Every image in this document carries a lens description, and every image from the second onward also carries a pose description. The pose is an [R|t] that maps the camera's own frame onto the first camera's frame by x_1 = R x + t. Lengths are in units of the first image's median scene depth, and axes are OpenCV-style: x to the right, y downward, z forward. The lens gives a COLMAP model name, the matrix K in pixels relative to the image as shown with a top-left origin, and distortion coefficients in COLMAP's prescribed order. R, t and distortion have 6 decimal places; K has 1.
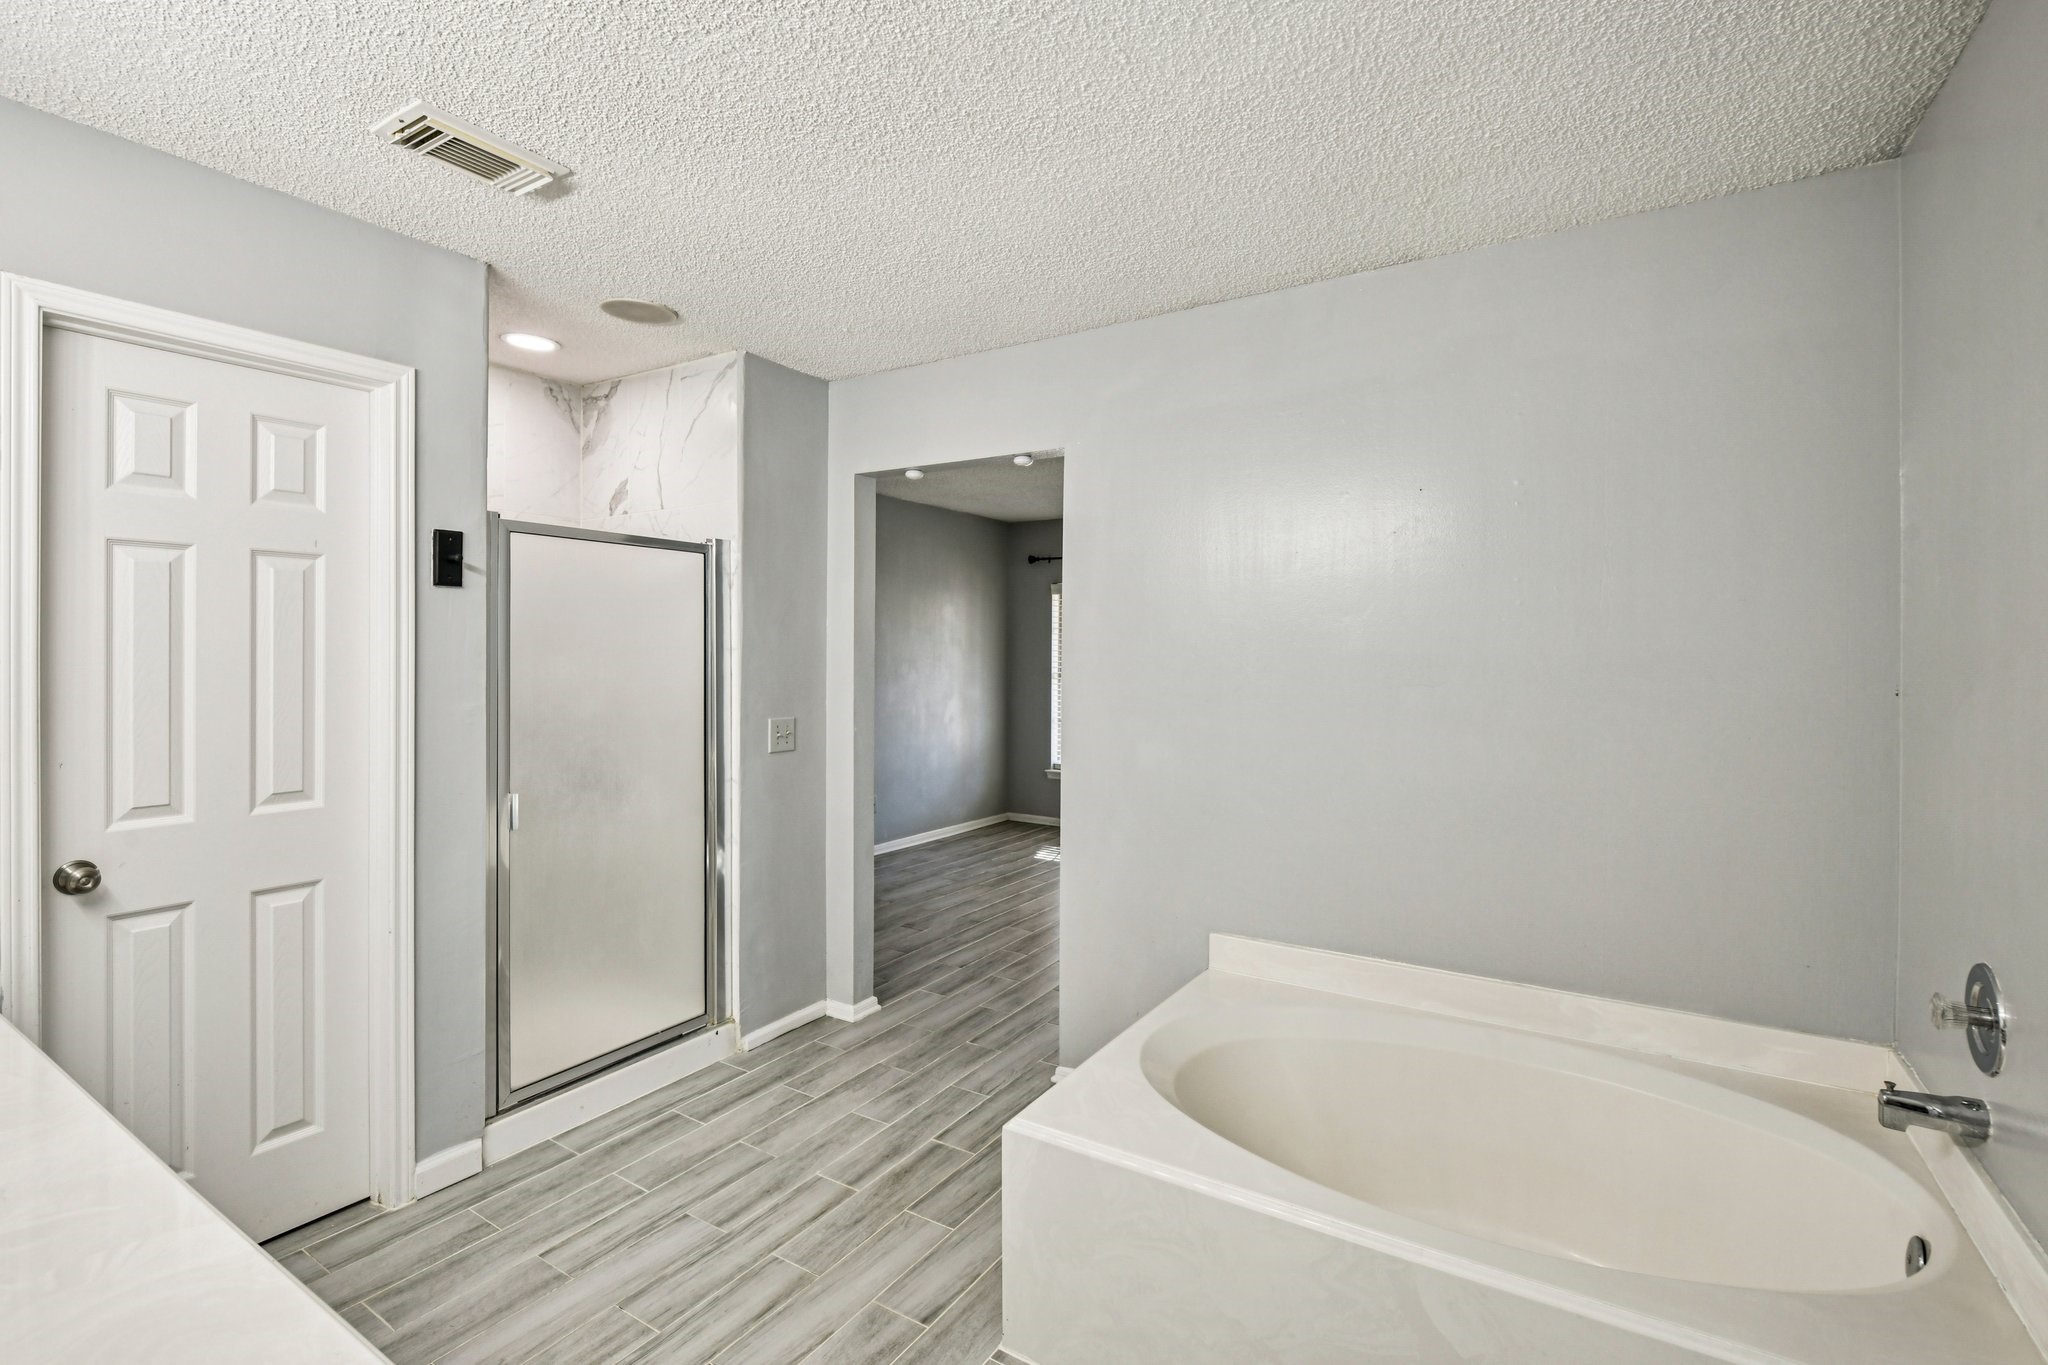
lens RADIAL K [[936.7, 0, 1014.3], [0, 936.7, 672.7], [0, 0, 1]] dist [-0.008056, -0.002667]
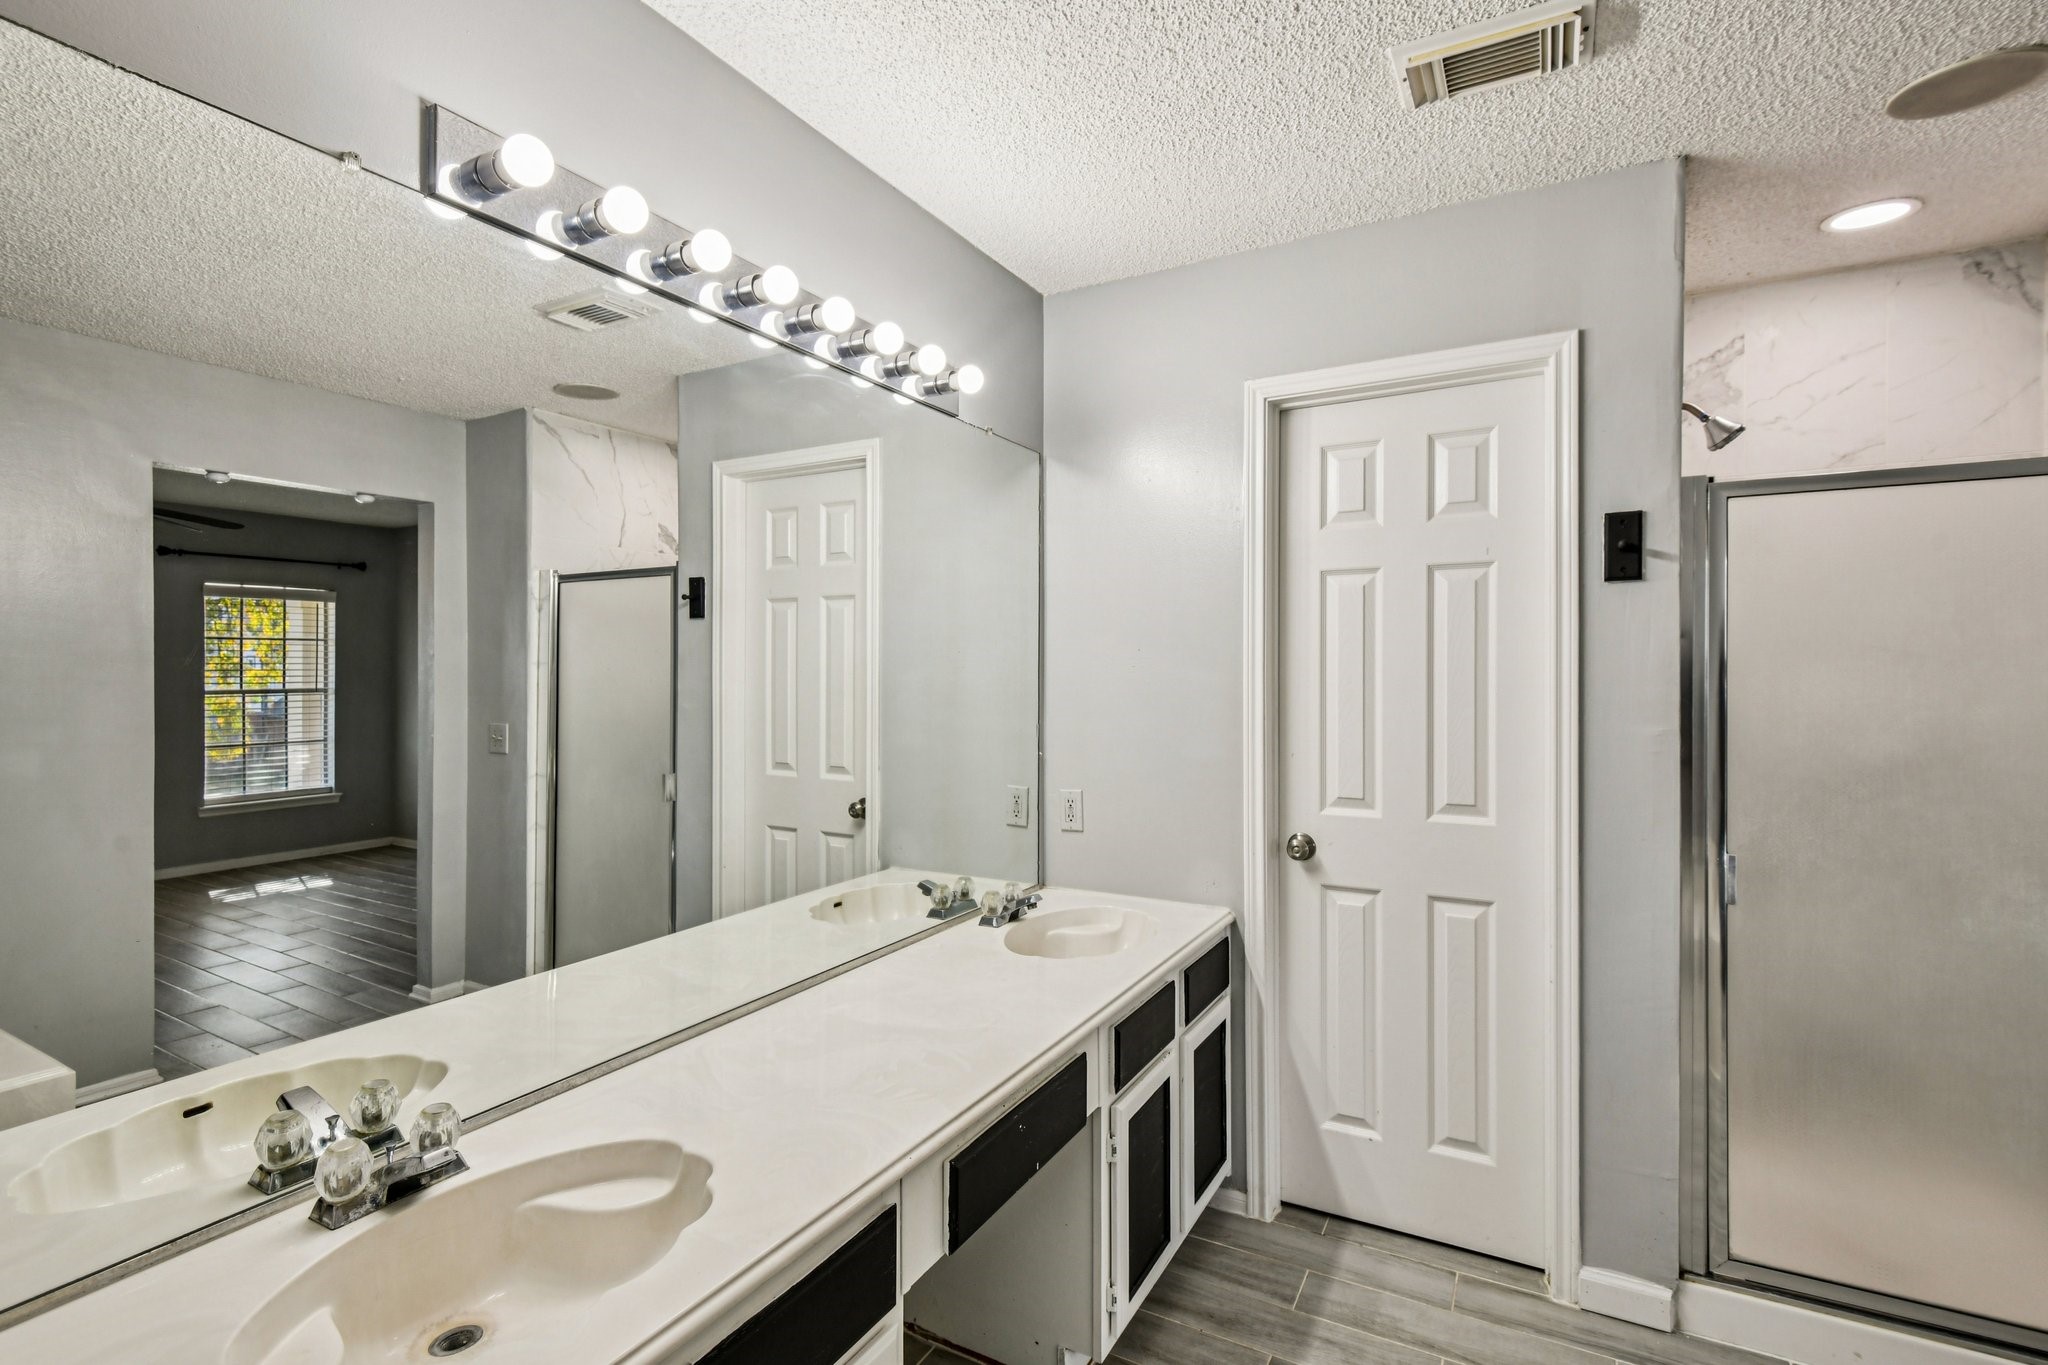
lens RADIAL K [[936.7, 0, 1015.8], [0, 936.7, 675.7], [0, 0, 1]] dist [-0.008056, -0.002667]
pose [[0.063790, -0.000212, -0.997963, 0.183533], [-0.014536, 0.999894, -0.001142, -0.001215], [0.997857, 0.014579, 0.063780, 0.456467]]
